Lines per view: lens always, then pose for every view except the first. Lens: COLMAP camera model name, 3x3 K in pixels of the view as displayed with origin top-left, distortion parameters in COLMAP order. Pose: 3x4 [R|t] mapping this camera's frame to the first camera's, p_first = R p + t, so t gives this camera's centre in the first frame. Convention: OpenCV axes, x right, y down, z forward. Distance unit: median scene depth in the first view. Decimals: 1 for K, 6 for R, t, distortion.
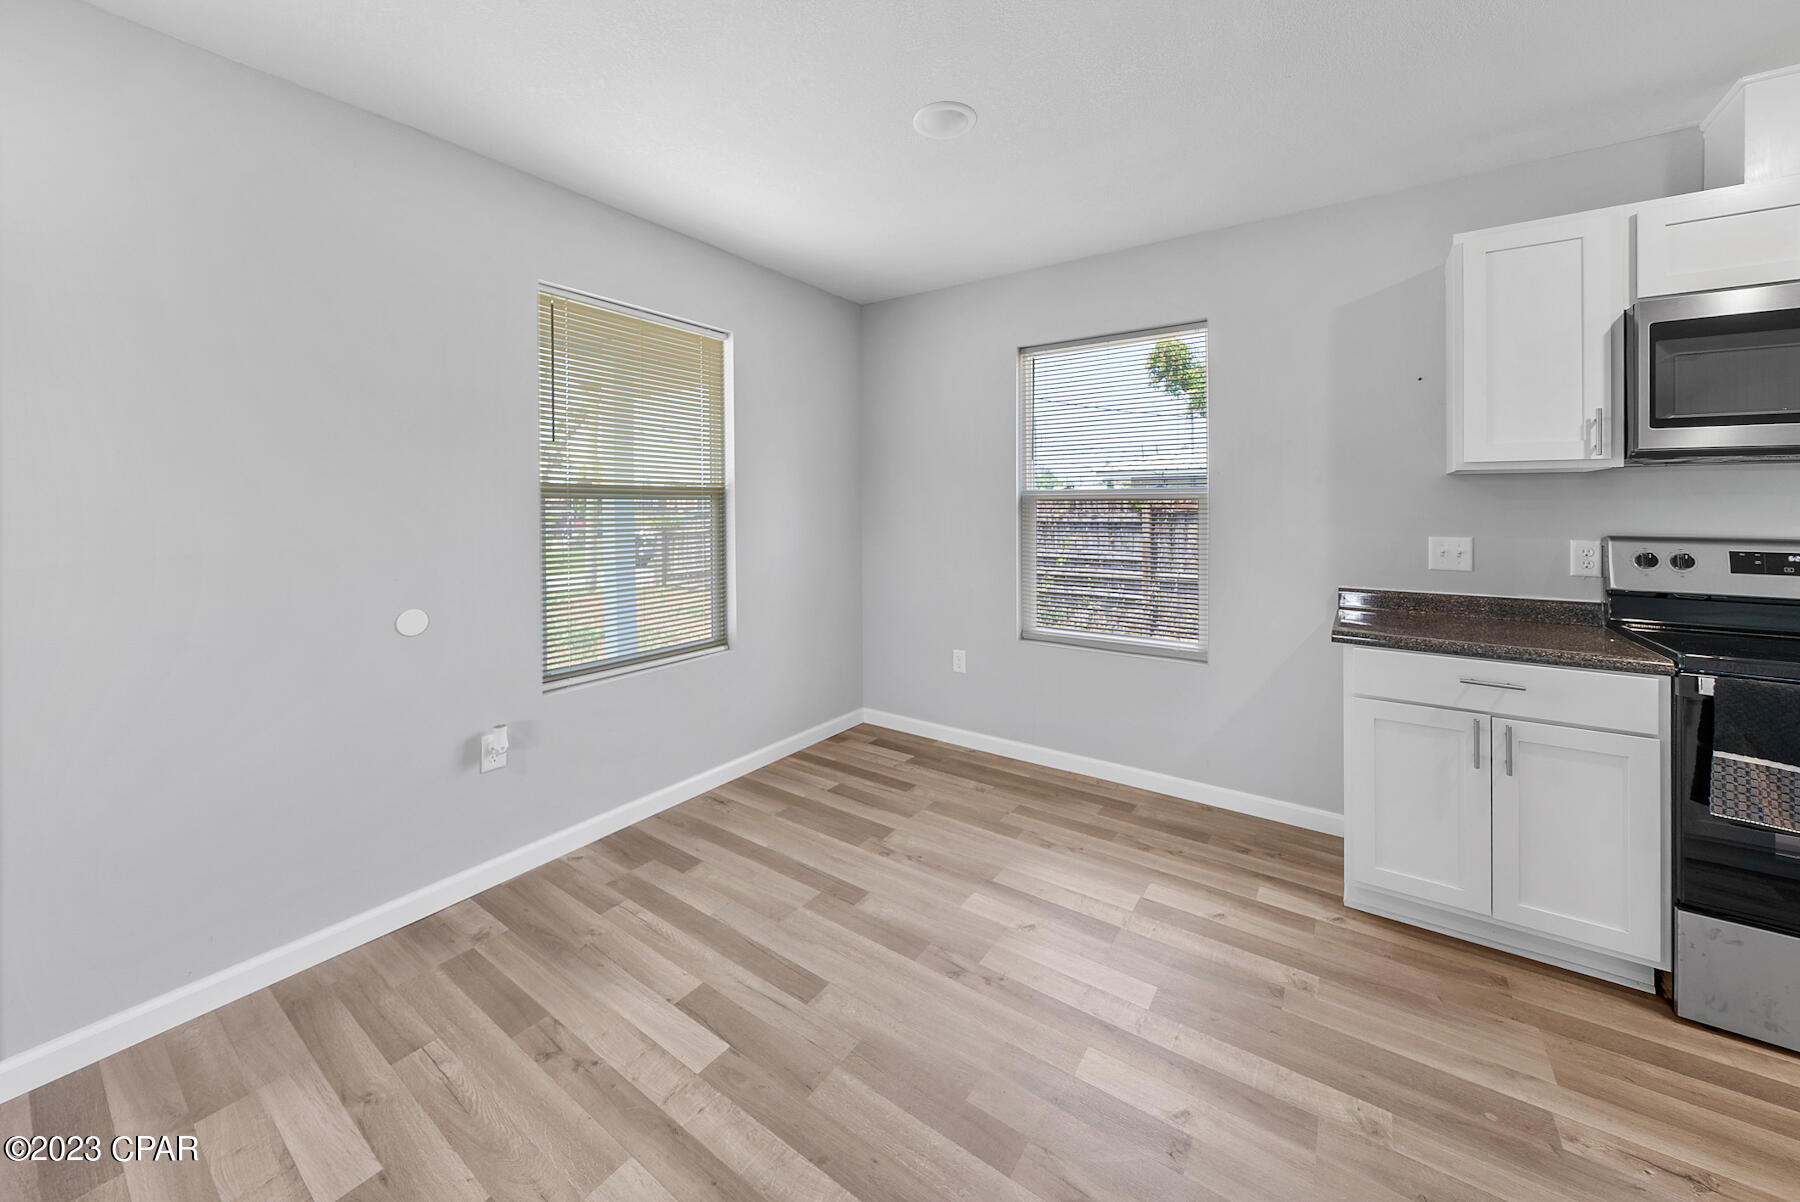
lens RADIAL K [[652.7, 0, 902.9], [0, 652.7, 508.4], [0, 0, 1]] dist [-0.002531, -0.000214]
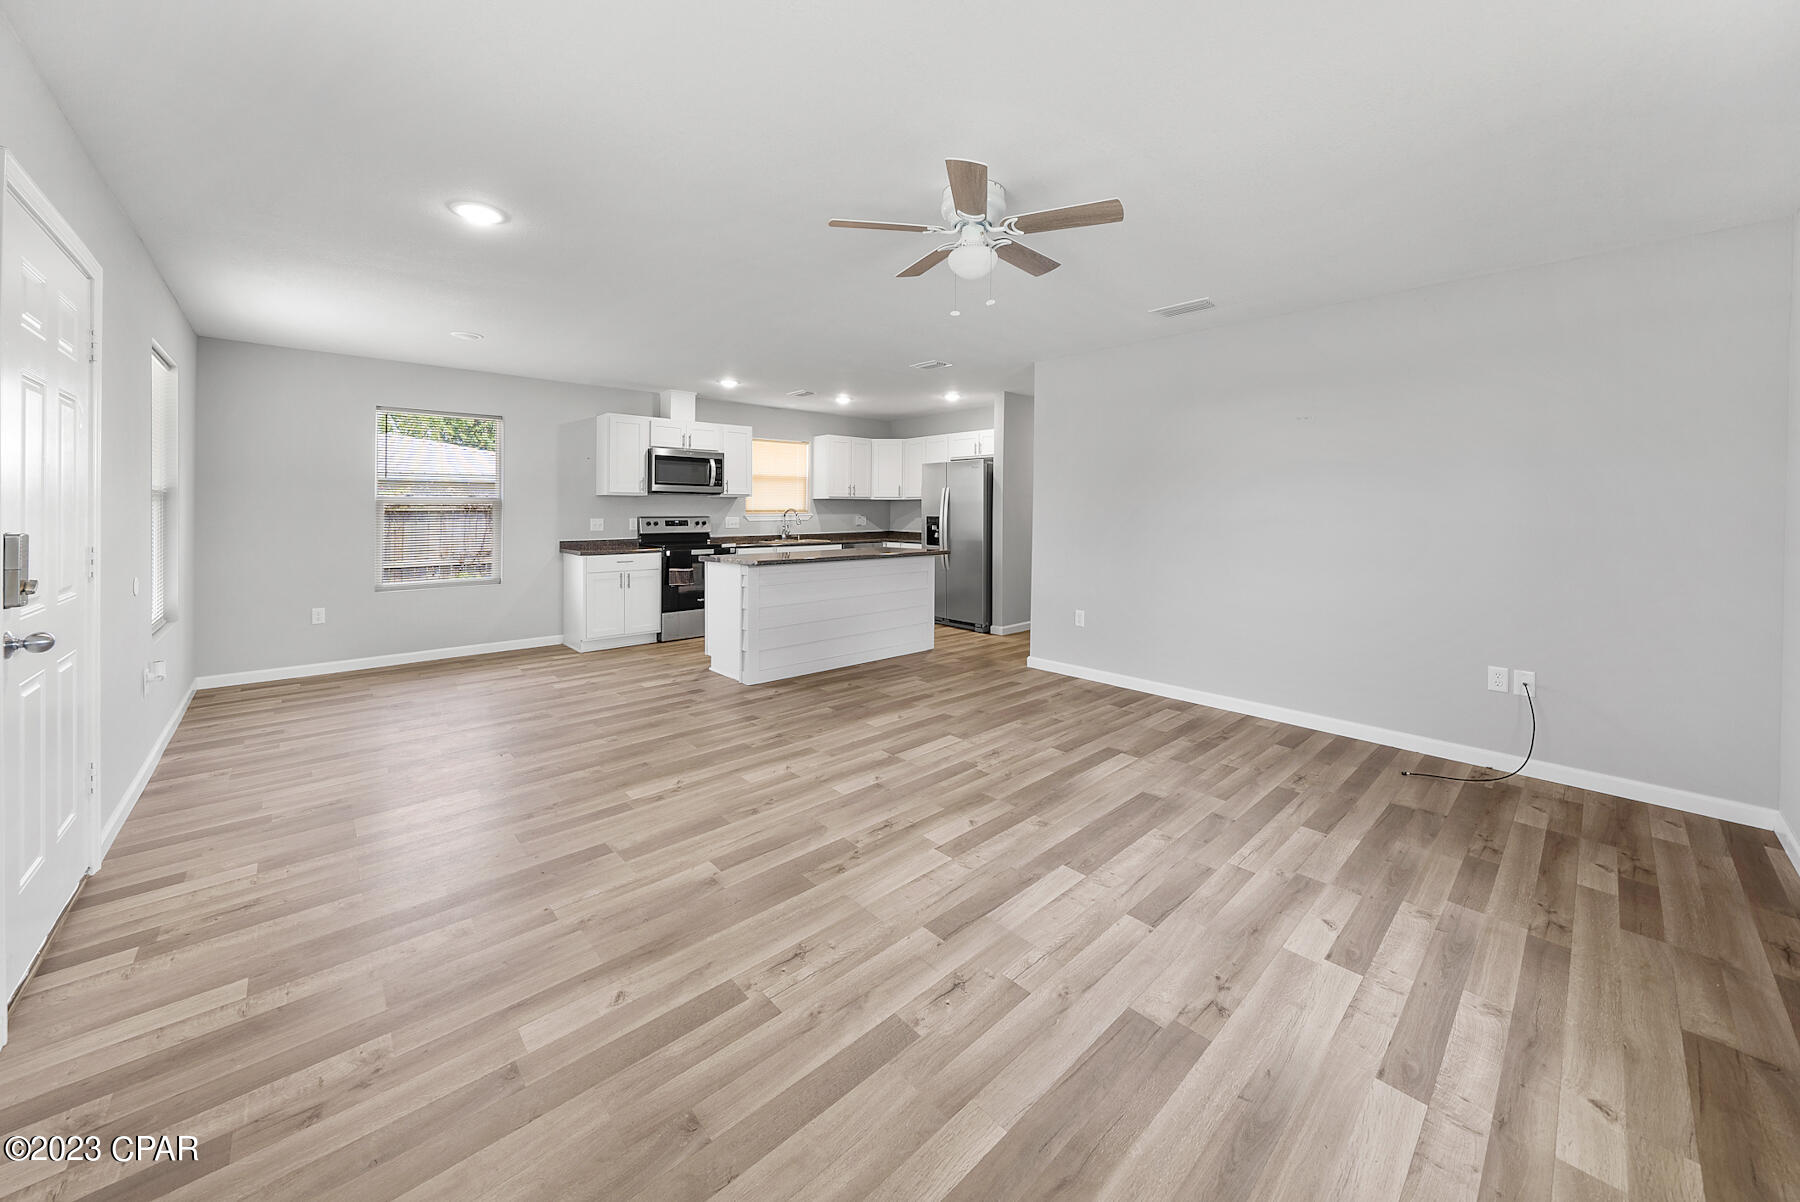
lens RADIAL K [[652.7, 0, 879.9], [0, 652.7, 496.7], [0, 0, 1]] dist [-0.002531, -0.000214]
pose [[0.245062, 0.019973, 0.969302, -1.798096], [0.002108, 0.999774, -0.021134, 0.015908], [-0.969505, 0.007222, 0.244964, -0.953125]]
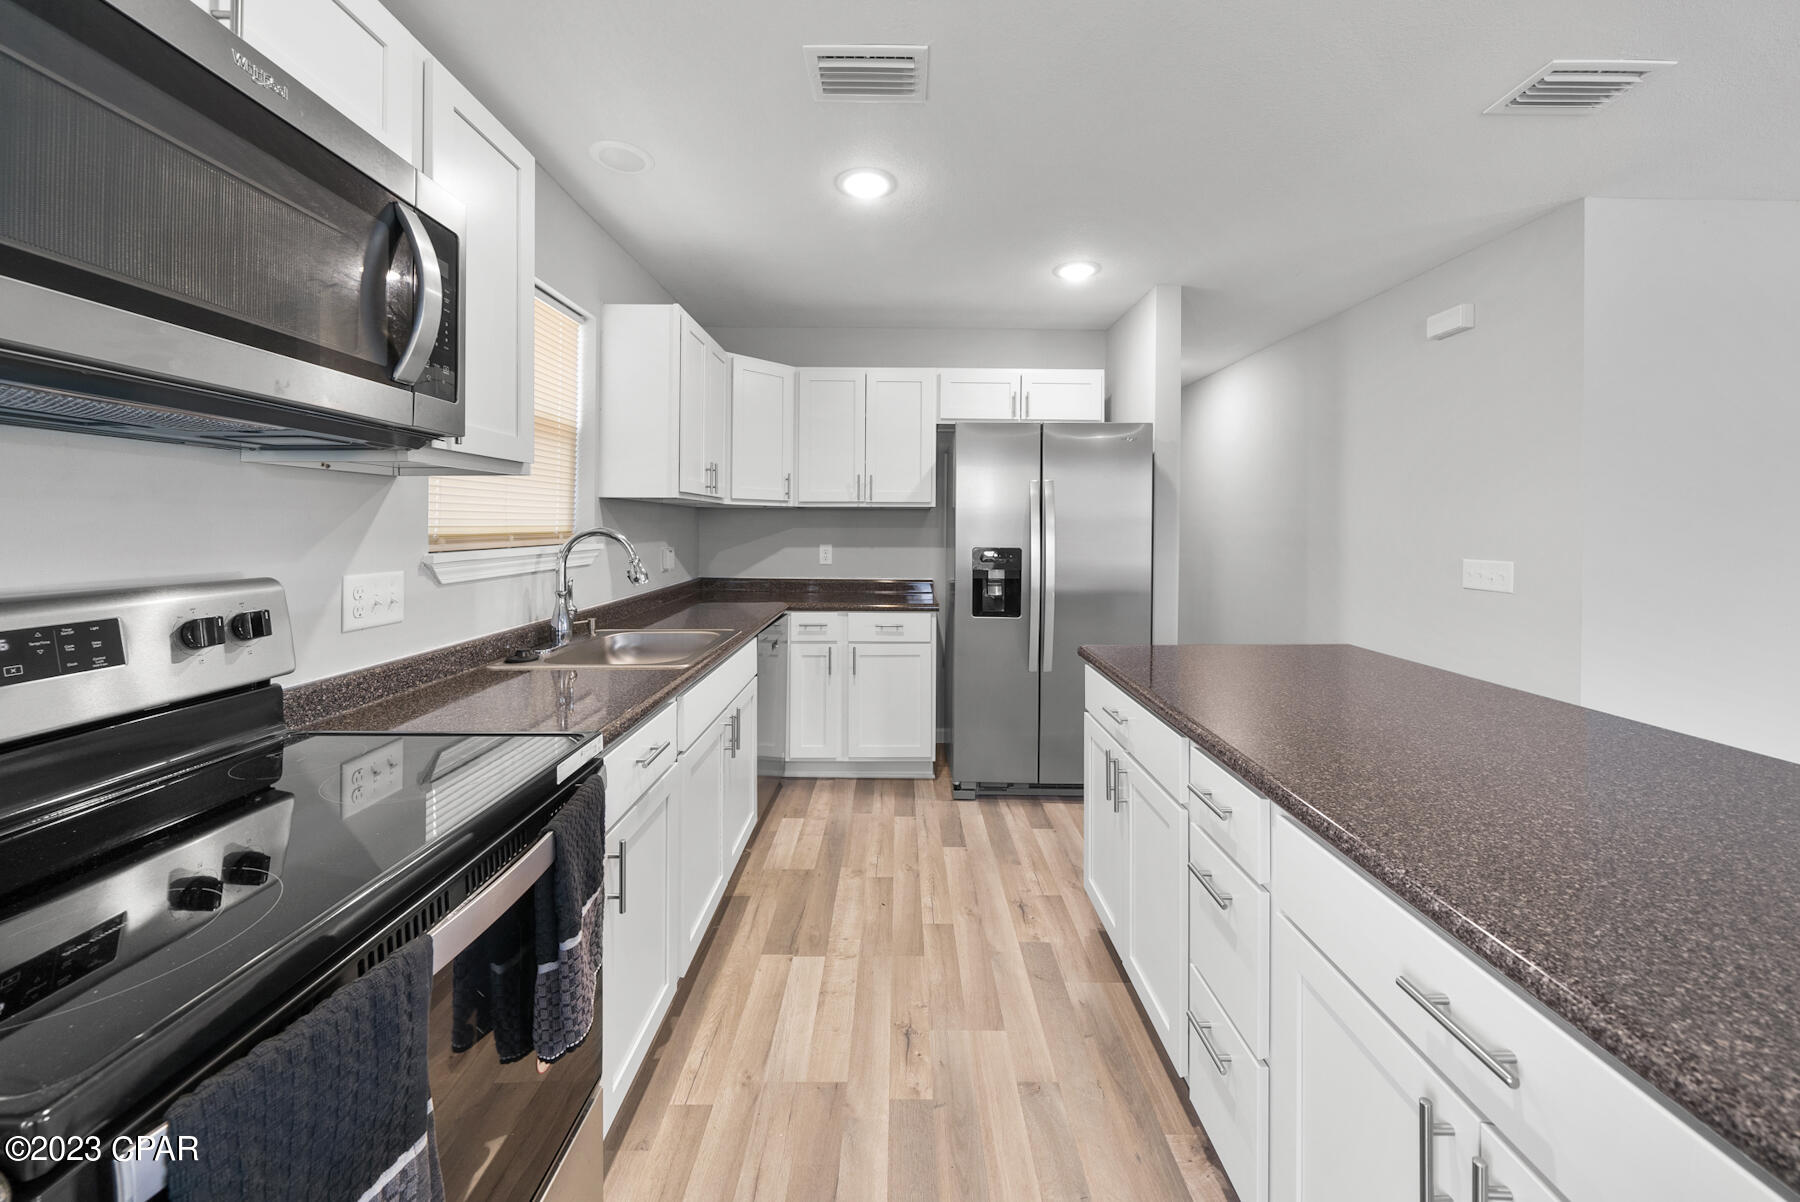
lens RADIAL K [[652.7, 0, 893.8], [0, 652.7, 516.1], [0, 0, 1]] dist [-0.002531, -0.000214]
pose [[-0.575872, 0.009878, 0.817480, 0.656957], [-0.002302, 0.999903, -0.013704, -0.002559], [-0.817537, -0.009774, -0.575793, 0.722455]]
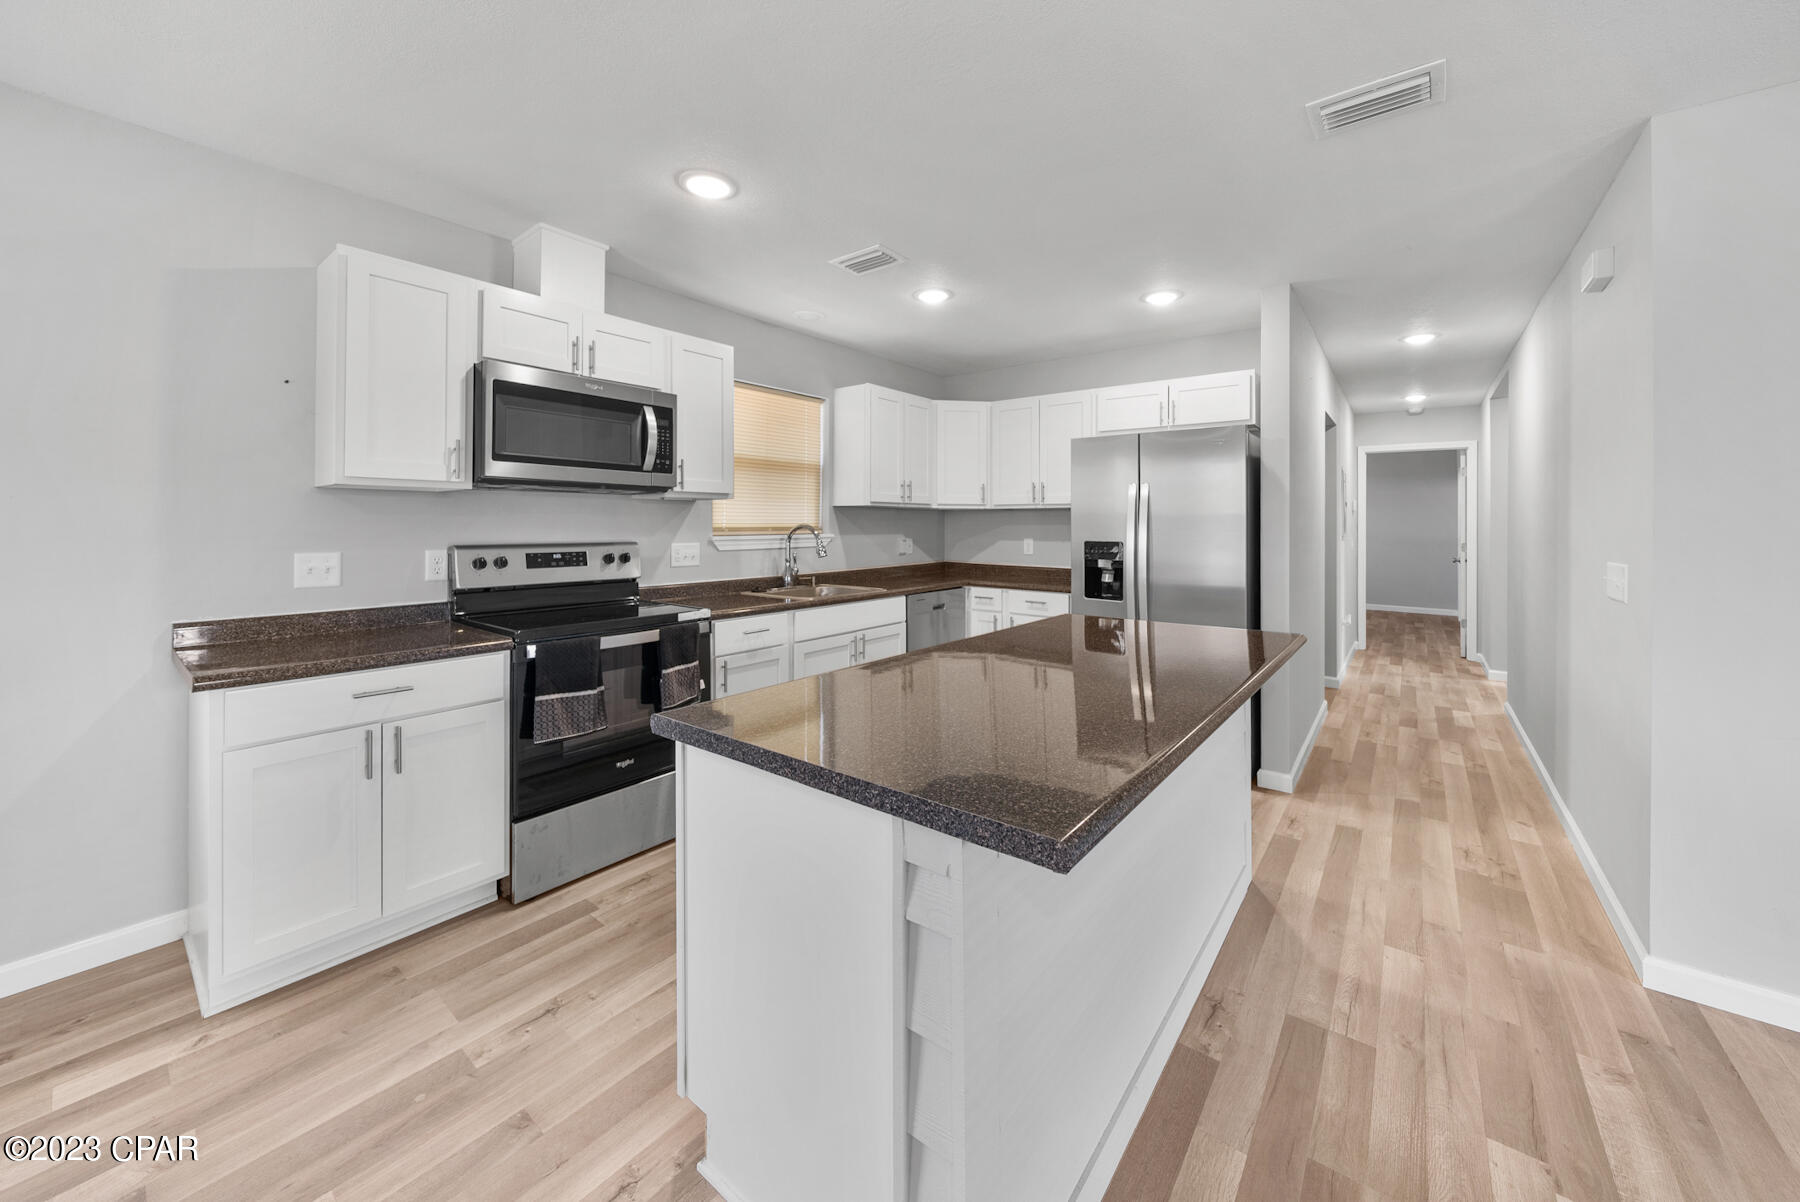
lens RADIAL K [[652.7, 0, 895.8], [0, 652.7, 514.9], [0, 0, 1]] dist [-0.002531, -0.000214]
pose [[0.062145, 0.013602, 0.997974, -0.080909], [-0.000777, 0.999907, -0.013580, 0.001537], [-0.998067, 0.000069, 0.062150, 0.113588]]
